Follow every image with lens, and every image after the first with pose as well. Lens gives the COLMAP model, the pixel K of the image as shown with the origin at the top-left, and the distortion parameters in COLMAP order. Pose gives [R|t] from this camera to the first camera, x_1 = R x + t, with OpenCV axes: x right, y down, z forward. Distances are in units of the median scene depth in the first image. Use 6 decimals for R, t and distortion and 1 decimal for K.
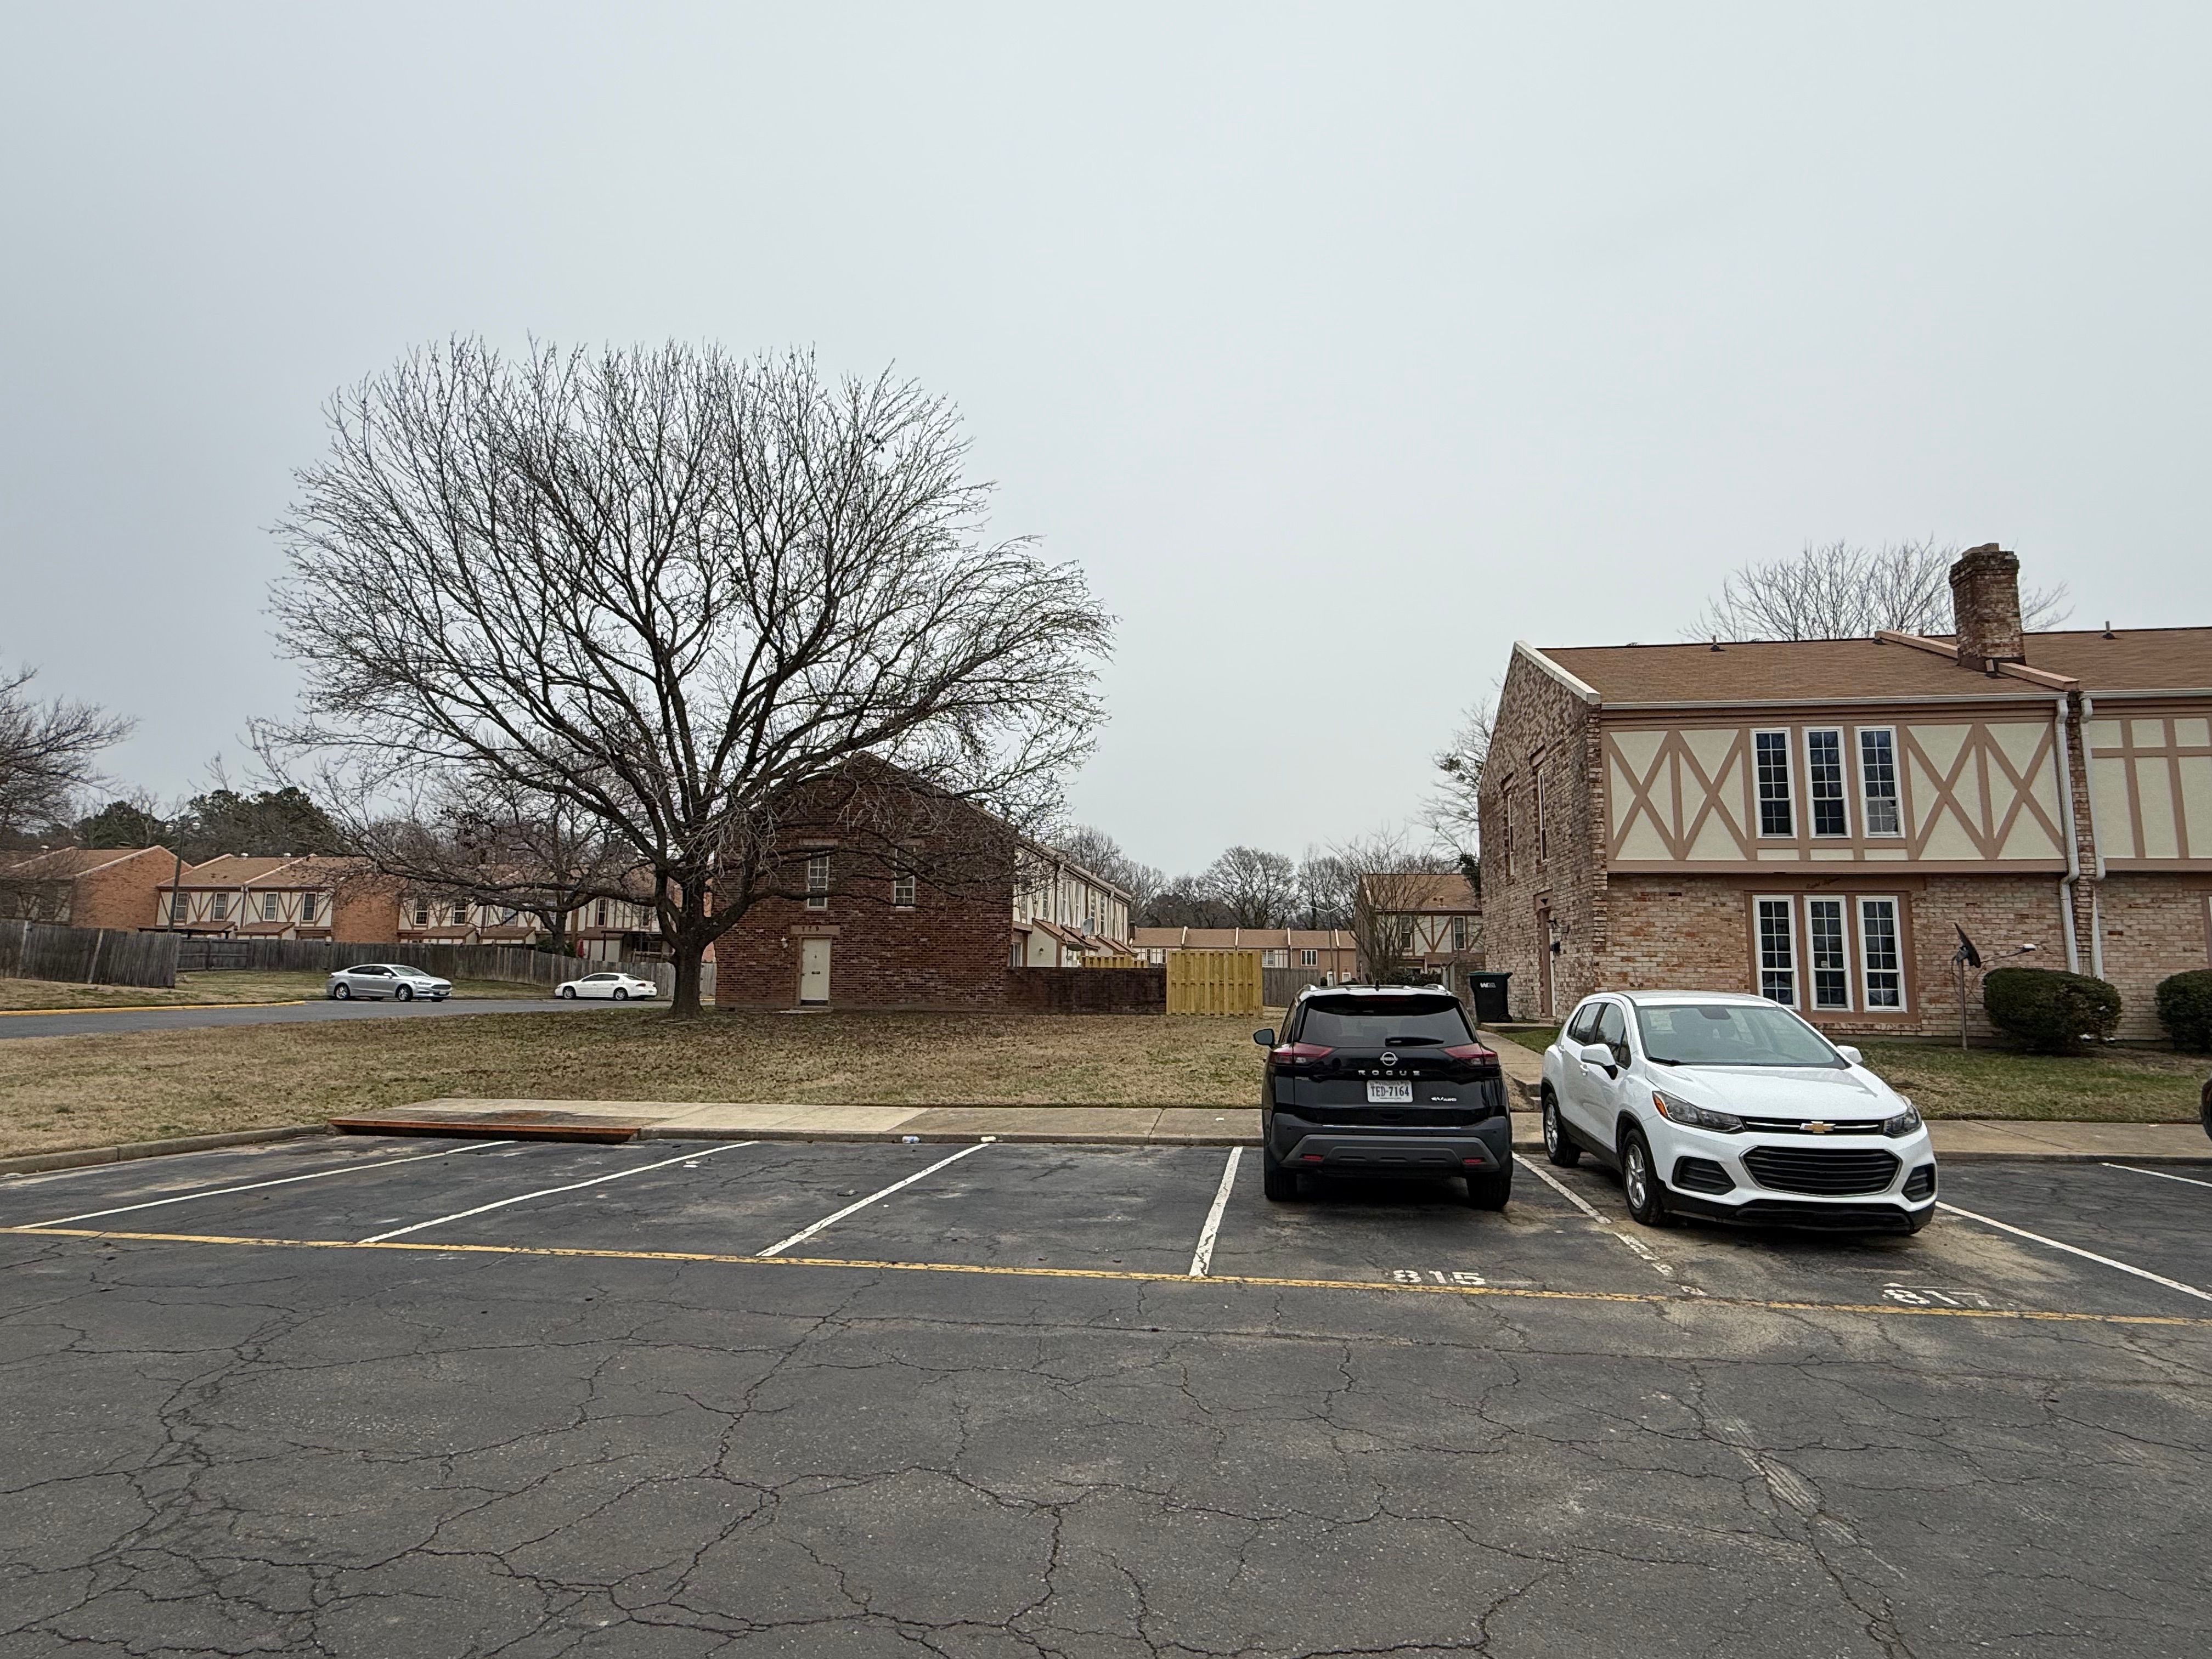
lens RADIAL K [[1100.0, 0, 1084.3], [0, 1100.0, 833.0], [0, 0, 1]] dist [0.002819, -0.001001]
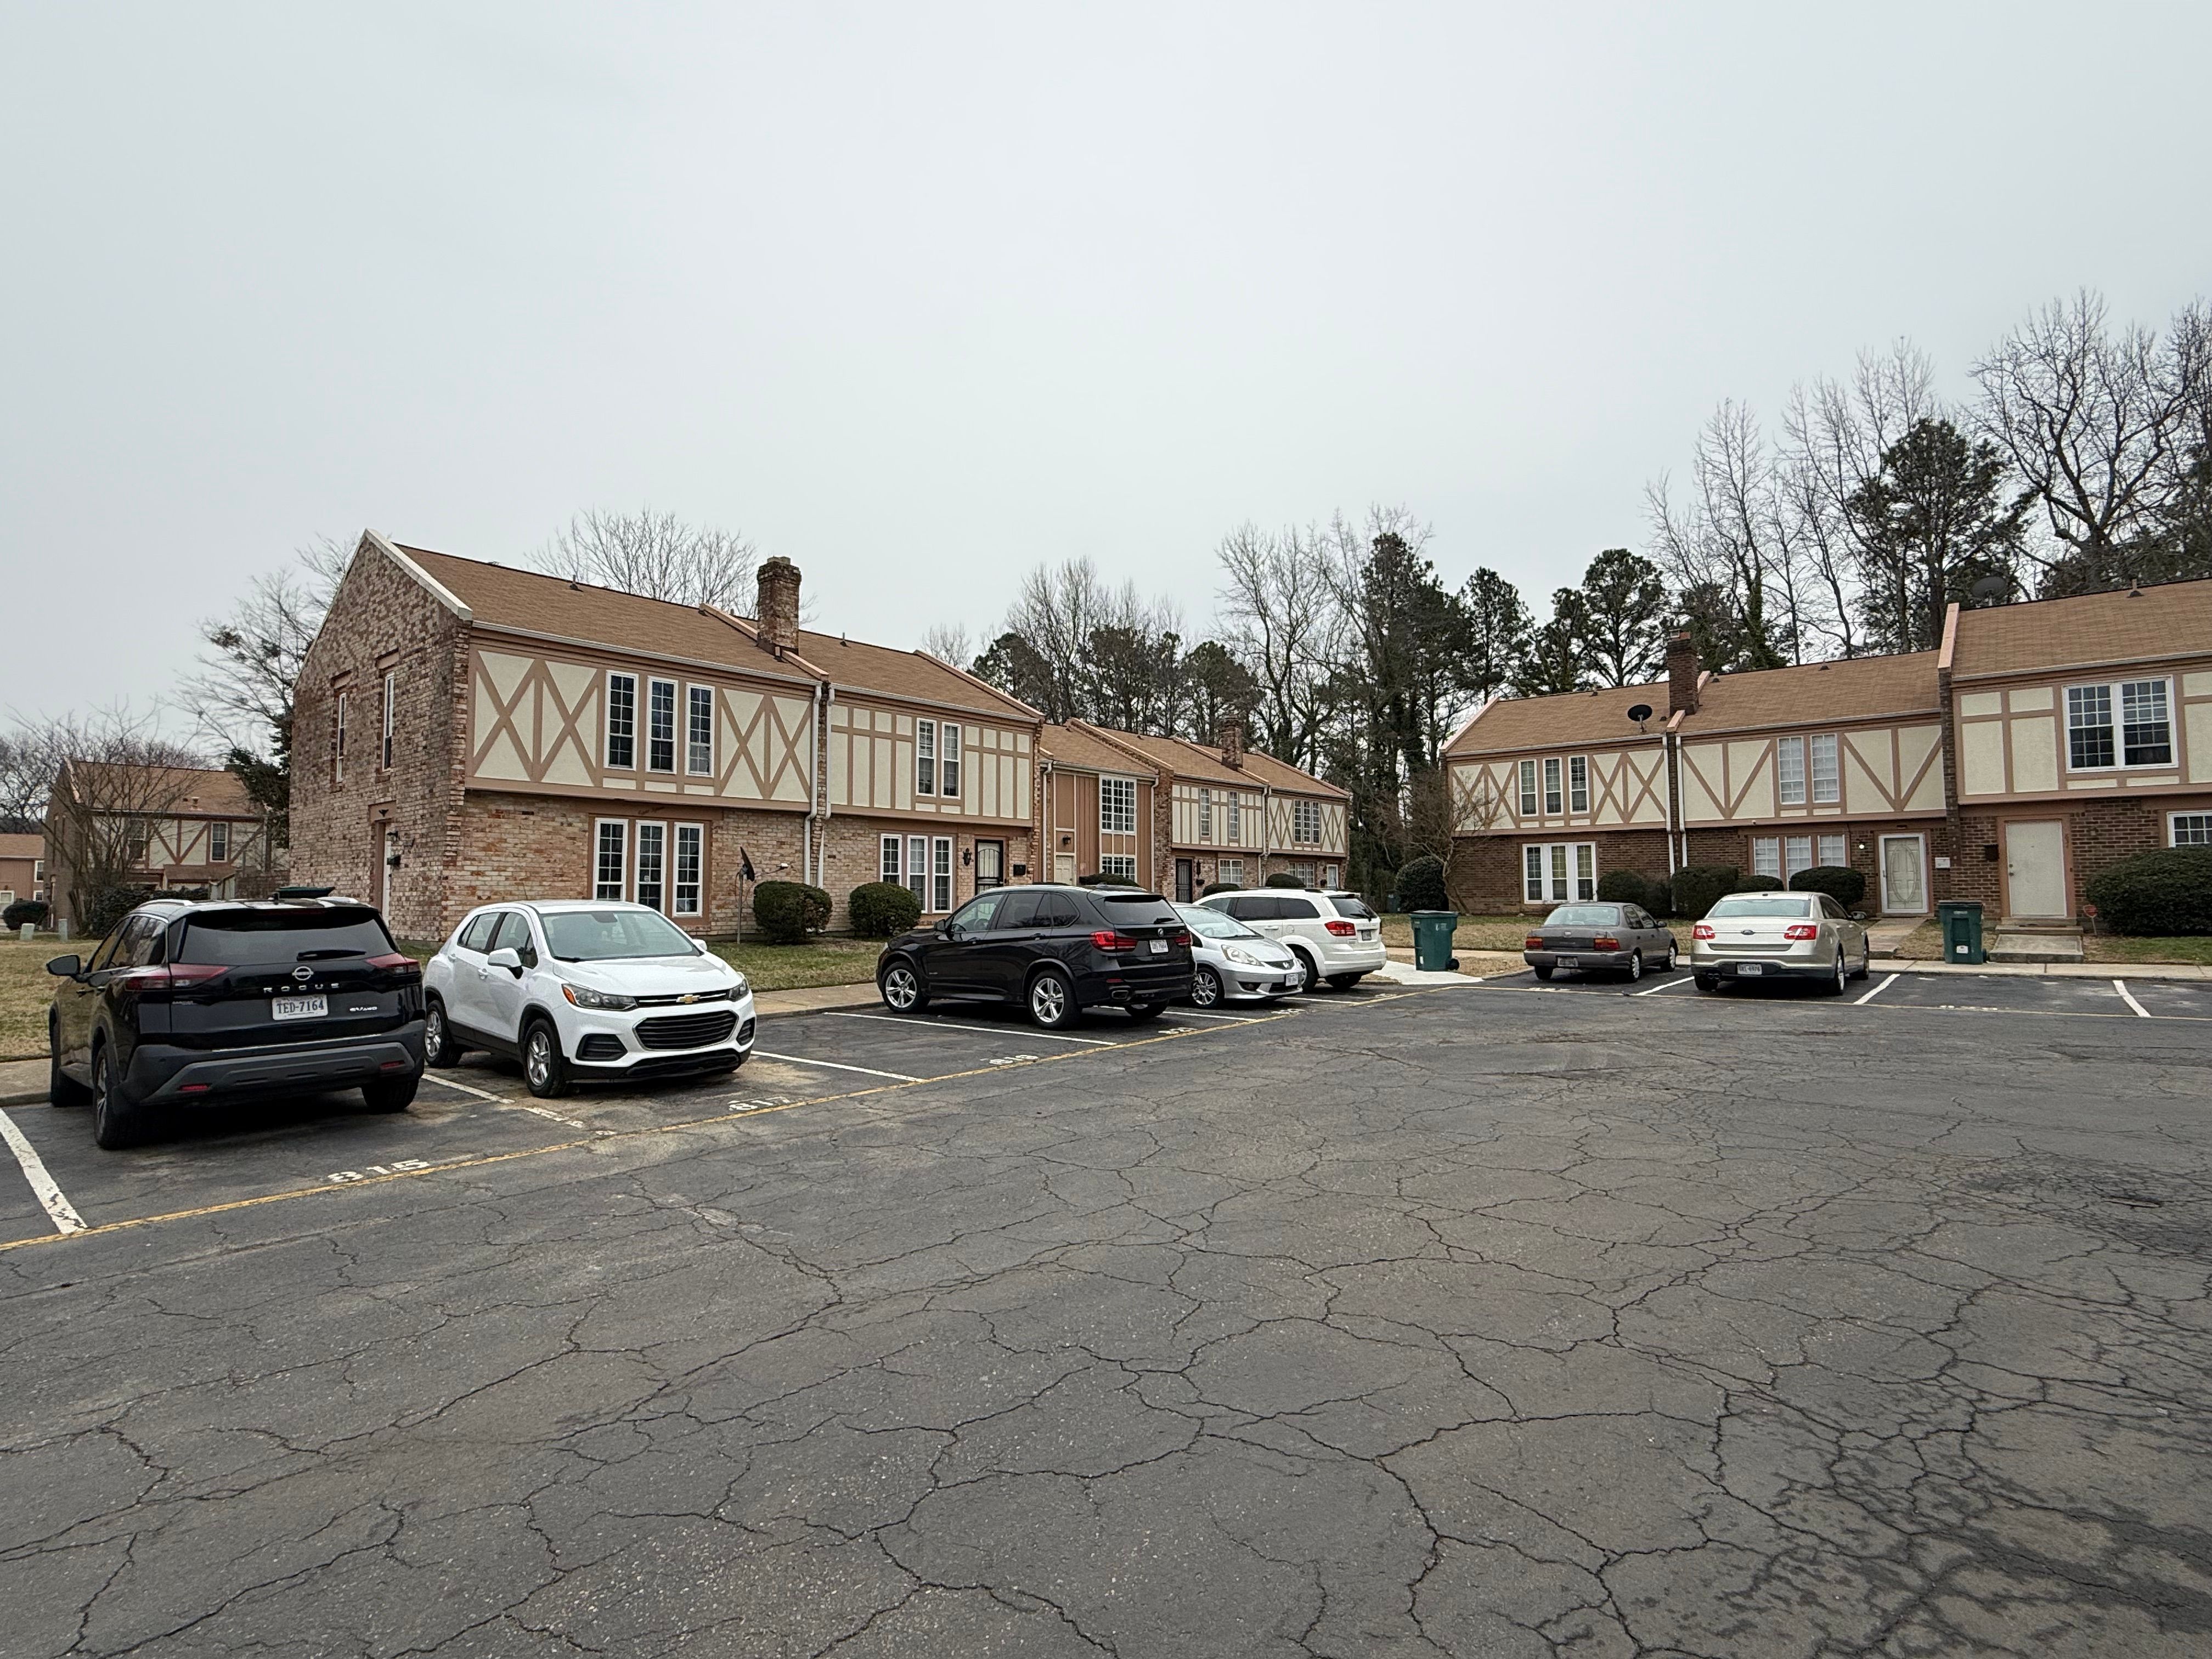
lens RADIAL K [[1100.0, 0, 1084.6], [0, 1100.0, 831.1], [0, 0, 1]] dist [0.002819, -0.001001]
pose [[0.544255, 0.037570, 0.838078, -0.137140], [-0.100068, 0.994772, 0.020390, -0.005833], [-0.832930, -0.094963, 0.545169, -0.070929]]
